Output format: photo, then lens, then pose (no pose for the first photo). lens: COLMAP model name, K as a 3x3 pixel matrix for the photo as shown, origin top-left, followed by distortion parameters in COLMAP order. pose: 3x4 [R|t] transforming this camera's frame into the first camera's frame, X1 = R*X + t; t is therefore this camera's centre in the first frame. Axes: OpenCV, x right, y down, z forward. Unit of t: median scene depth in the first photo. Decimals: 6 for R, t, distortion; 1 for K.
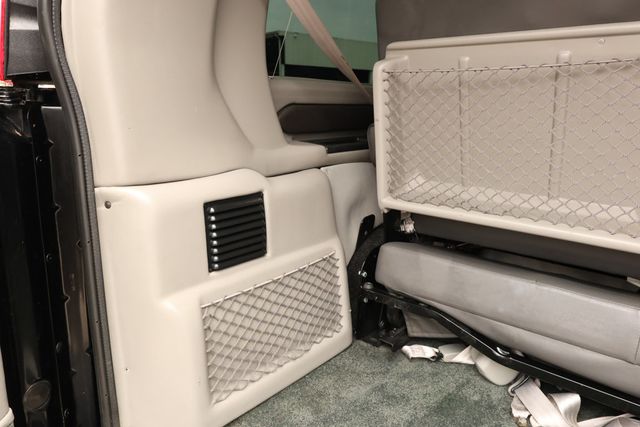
lens RADIAL K [[452.7, 0, 320.0], [0, 452.7, 213.5], [0, 0, 1]] dist [-0.006918, -0.005443]
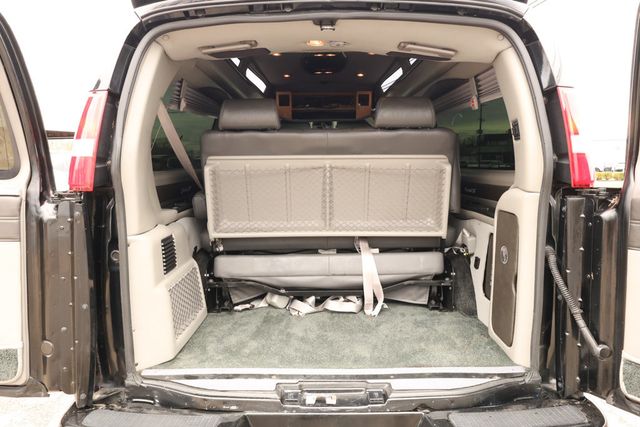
lens RADIAL K [[452.7, 0, 320.0], [0, 452.7, 213.5], [0, 0, 1]] dist [-0.006918, -0.005443]
pose [[0.763231, -0.101651, 0.638080, -0.786229], [0.176138, 0.982877, -0.054105, 0.073706], [-0.621654, 0.153685, 0.768067, -0.838344]]
